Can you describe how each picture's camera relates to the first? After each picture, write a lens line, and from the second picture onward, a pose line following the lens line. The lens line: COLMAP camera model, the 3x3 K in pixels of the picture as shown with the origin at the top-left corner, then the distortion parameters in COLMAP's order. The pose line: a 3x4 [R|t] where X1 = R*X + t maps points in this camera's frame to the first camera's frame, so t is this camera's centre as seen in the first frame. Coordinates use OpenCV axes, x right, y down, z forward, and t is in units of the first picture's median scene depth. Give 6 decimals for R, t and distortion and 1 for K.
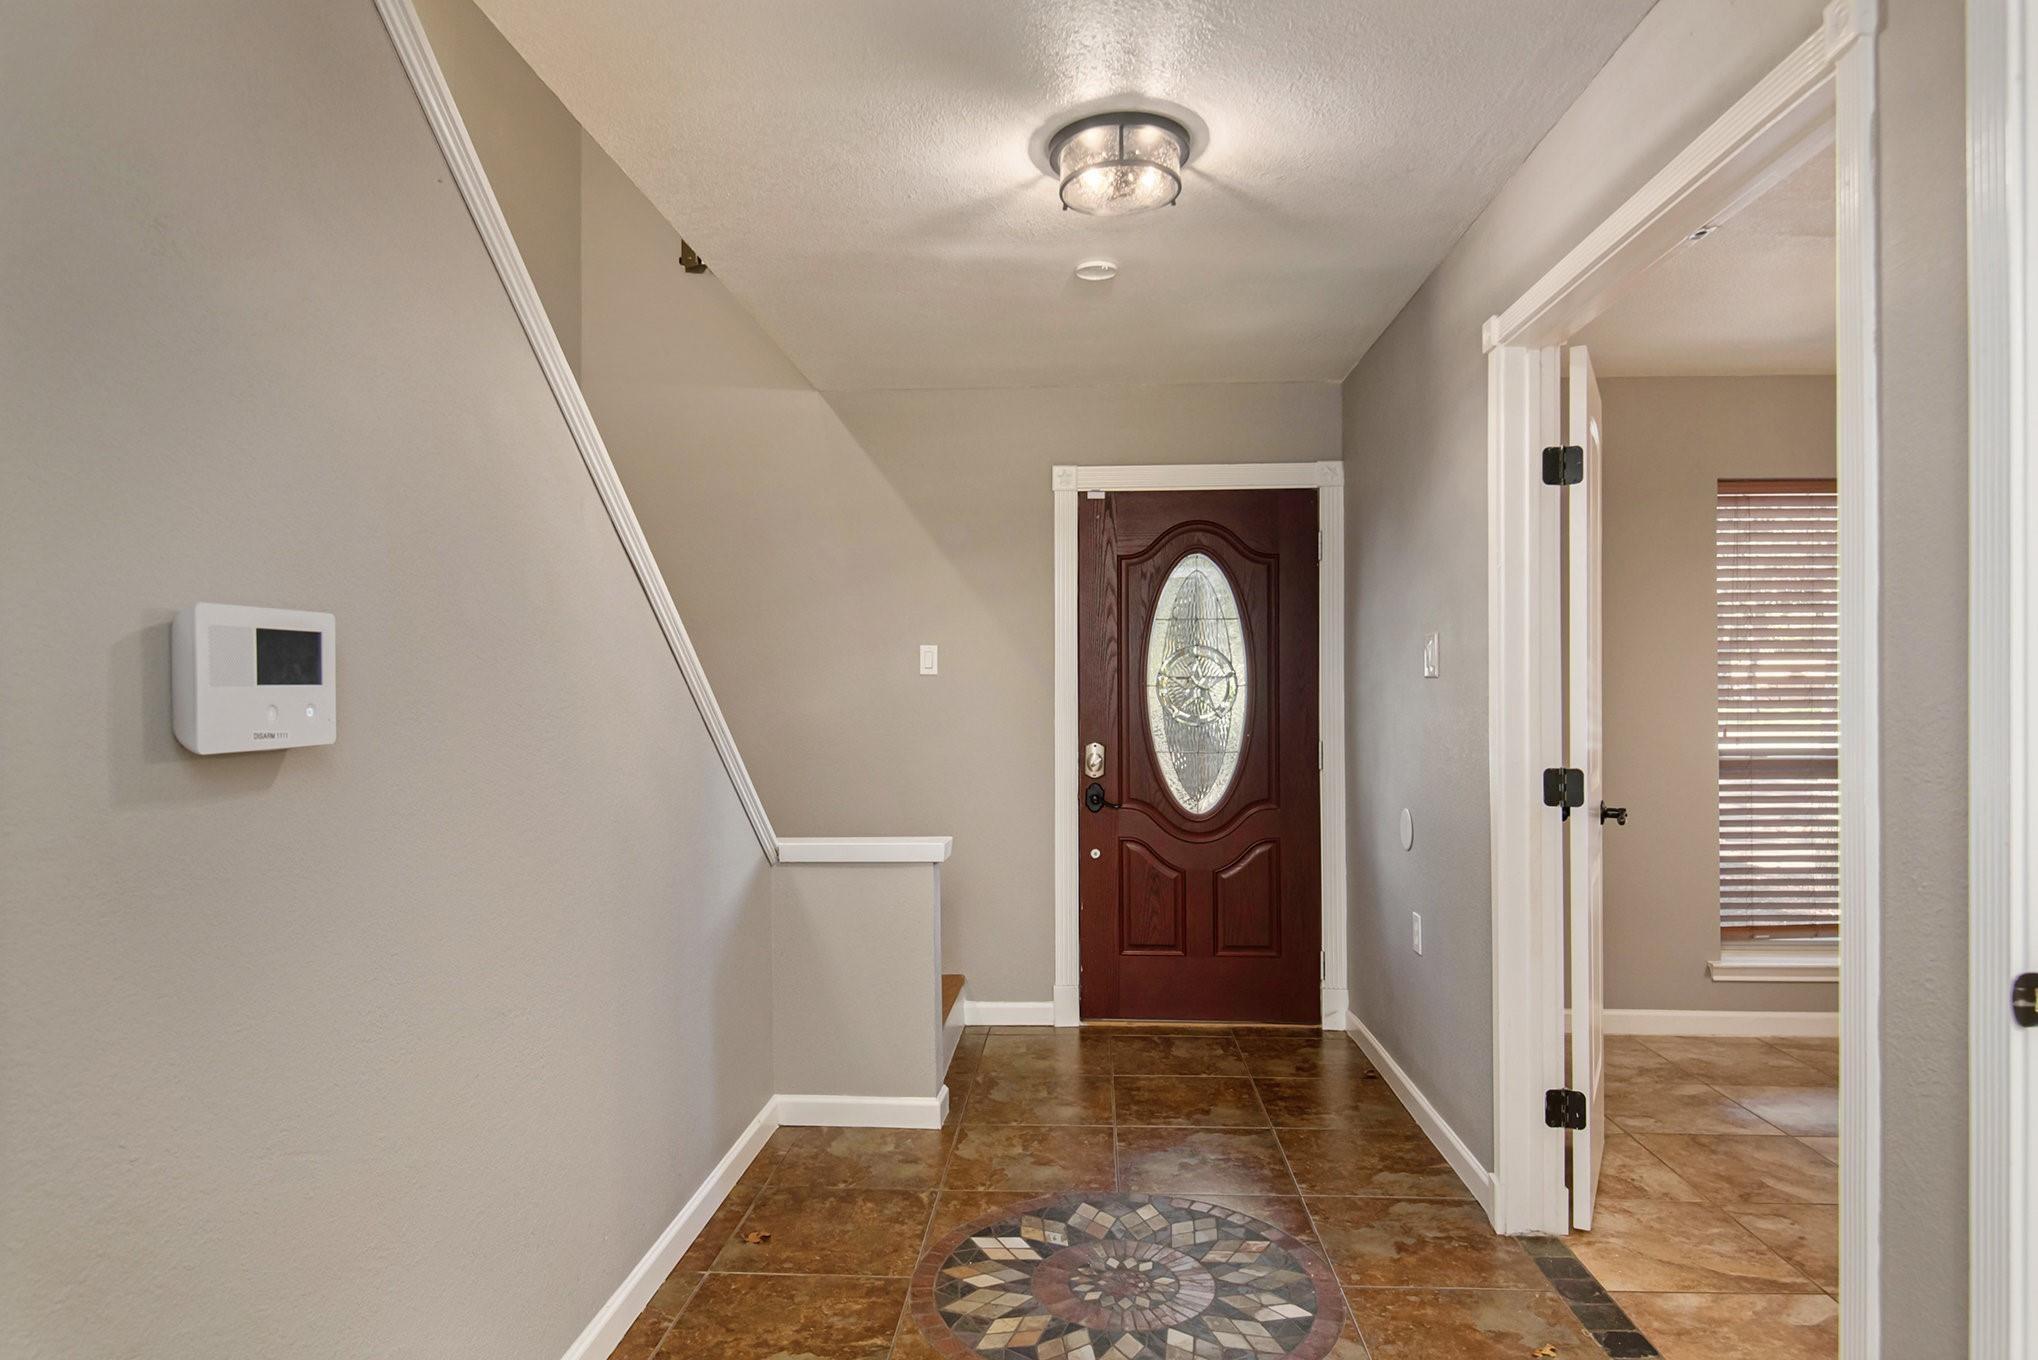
lens RADIAL K [[1162.3, 0, 1019.8], [0, 1162.3, 688.7], [0, 0, 1]] dist [-0.001557, -0.000438]
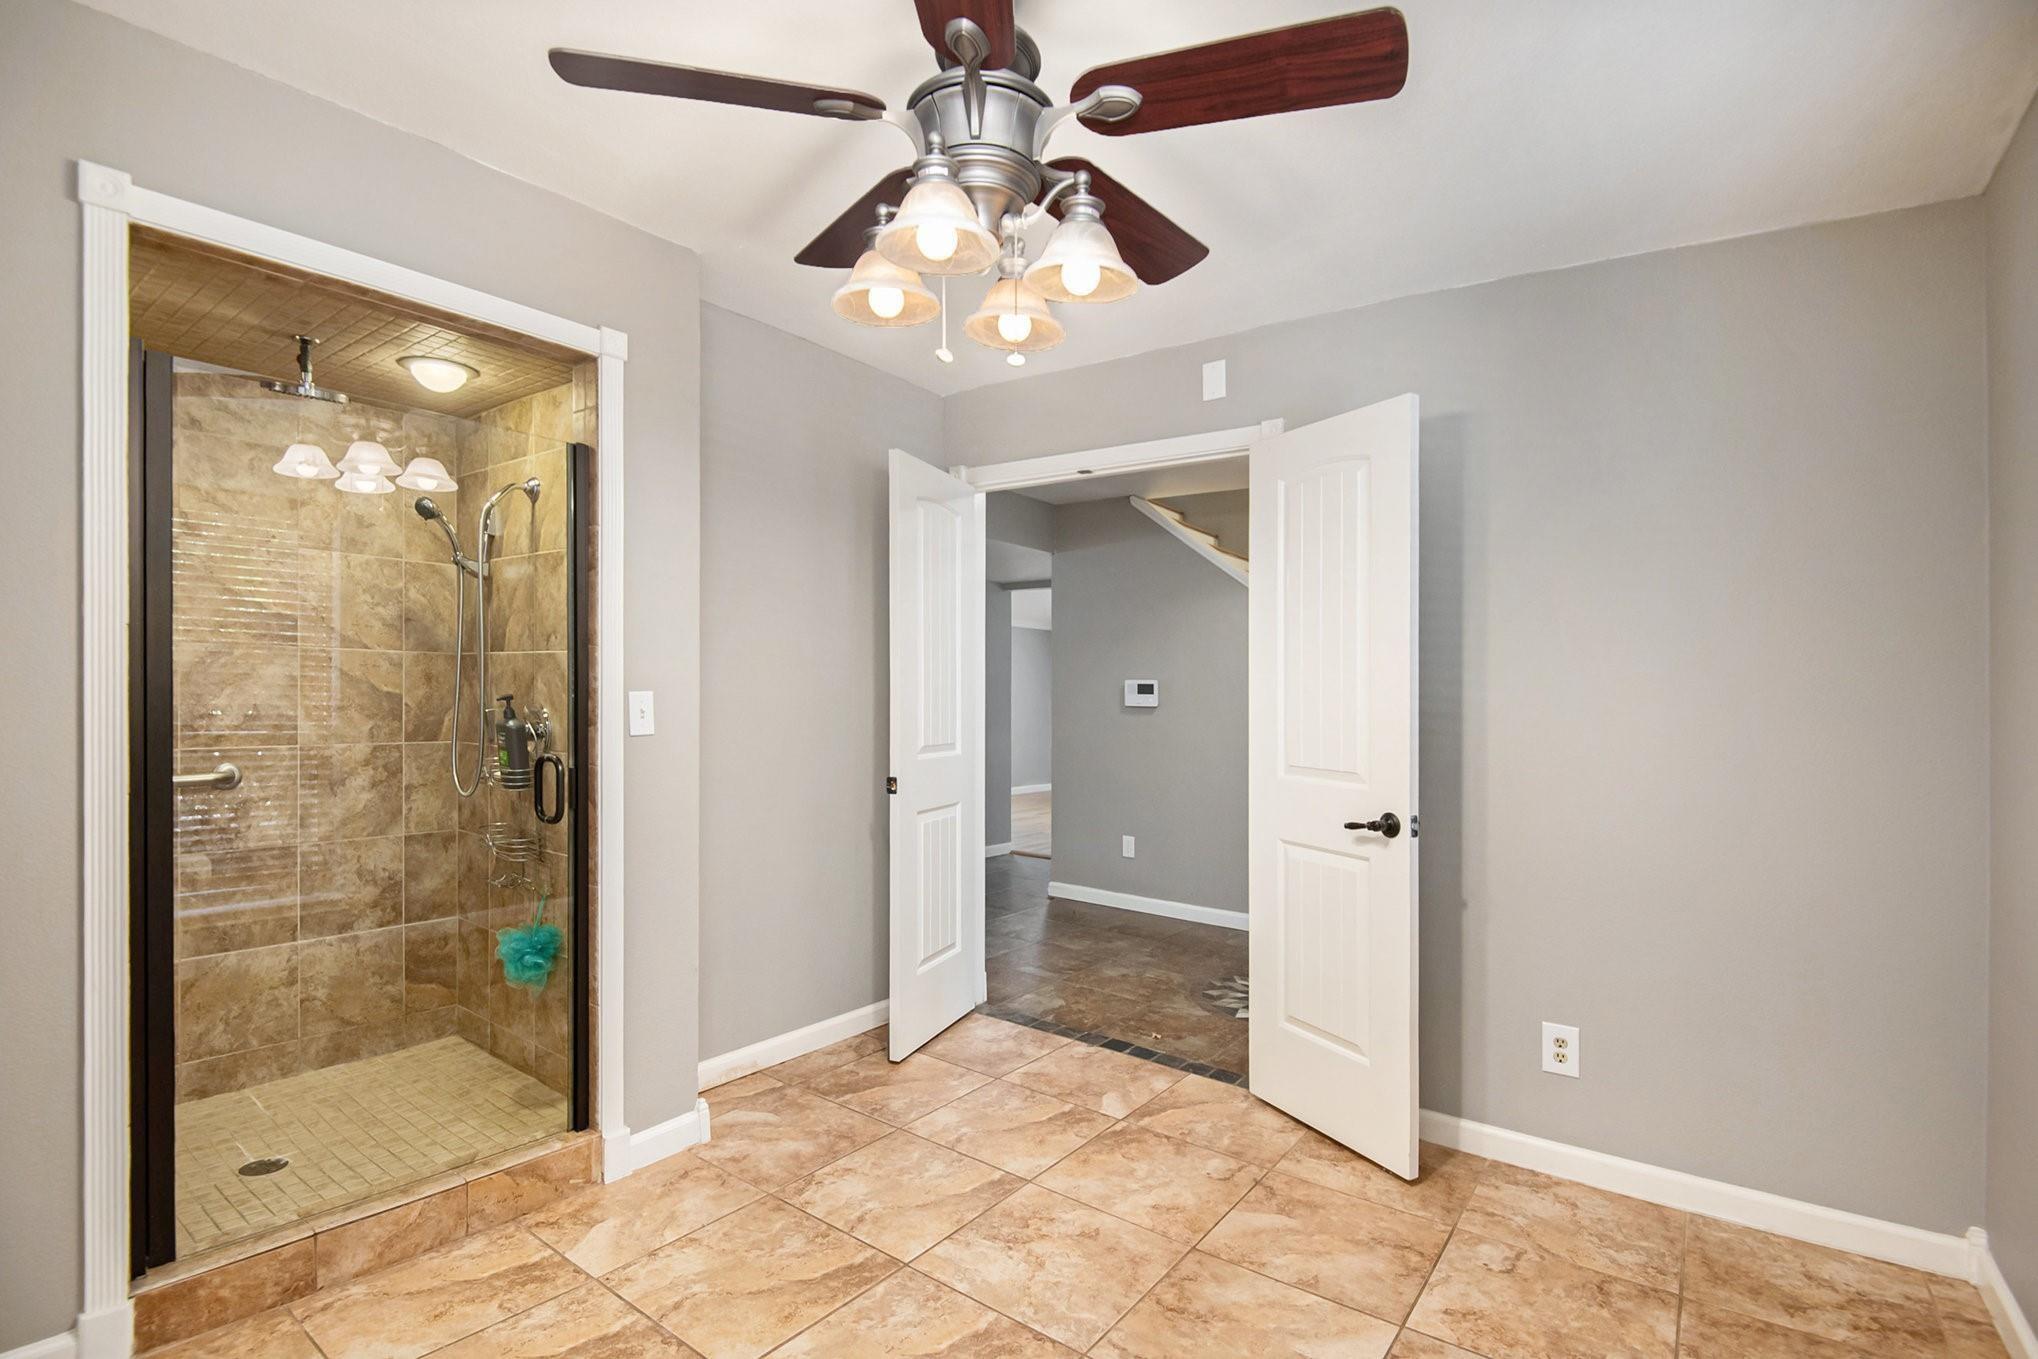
lens RADIAL K [[965.4, 0, 1017.7], [0, 965.4, 692.9], [0, 0, 1]] dist [-0.001517, -0.000150]
pose [[-0.554055, -0.006727, -0.832453, 1.821217], [0.002481, 0.999950, -0.009731, 0.017698], [0.832476, -0.007457, -0.554011, 1.618787]]
